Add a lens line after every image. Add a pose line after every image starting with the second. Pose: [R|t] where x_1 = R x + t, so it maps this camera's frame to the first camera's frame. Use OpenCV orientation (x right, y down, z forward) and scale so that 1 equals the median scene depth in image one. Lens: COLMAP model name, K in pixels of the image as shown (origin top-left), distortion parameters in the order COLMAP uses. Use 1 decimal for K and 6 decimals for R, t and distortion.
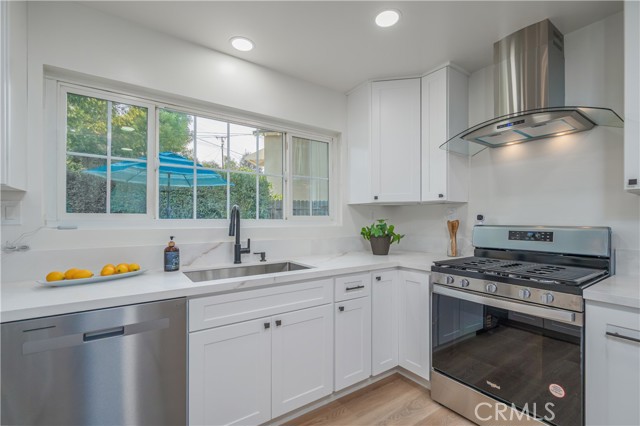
lens RADIAL K [[288.0, 0, 304.6], [0, 288.0, 219.0], [0, 0, 1]] dist [-0.000097, 0.001609]
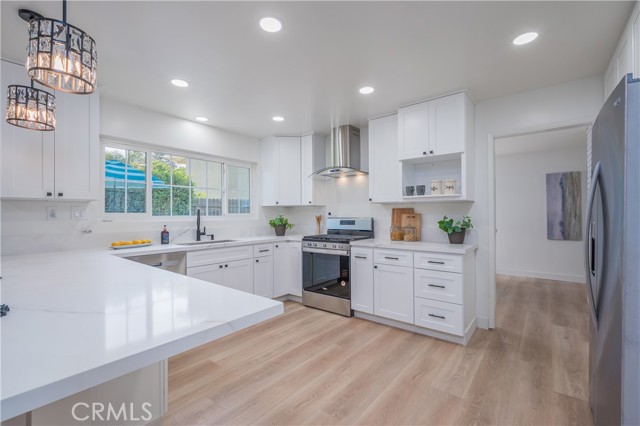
lens RADIAL K [[288.0, 0, 302.6], [0, 288.0, 212.7], [0, 0, 1]] dist [-0.000097, 0.001609]
pose [[0.963522, -0.004680, 0.267590, -0.087123], [0.006713, 0.999955, -0.006681, -0.001384], [-0.267547, 0.008234, 0.963510, -0.865383]]
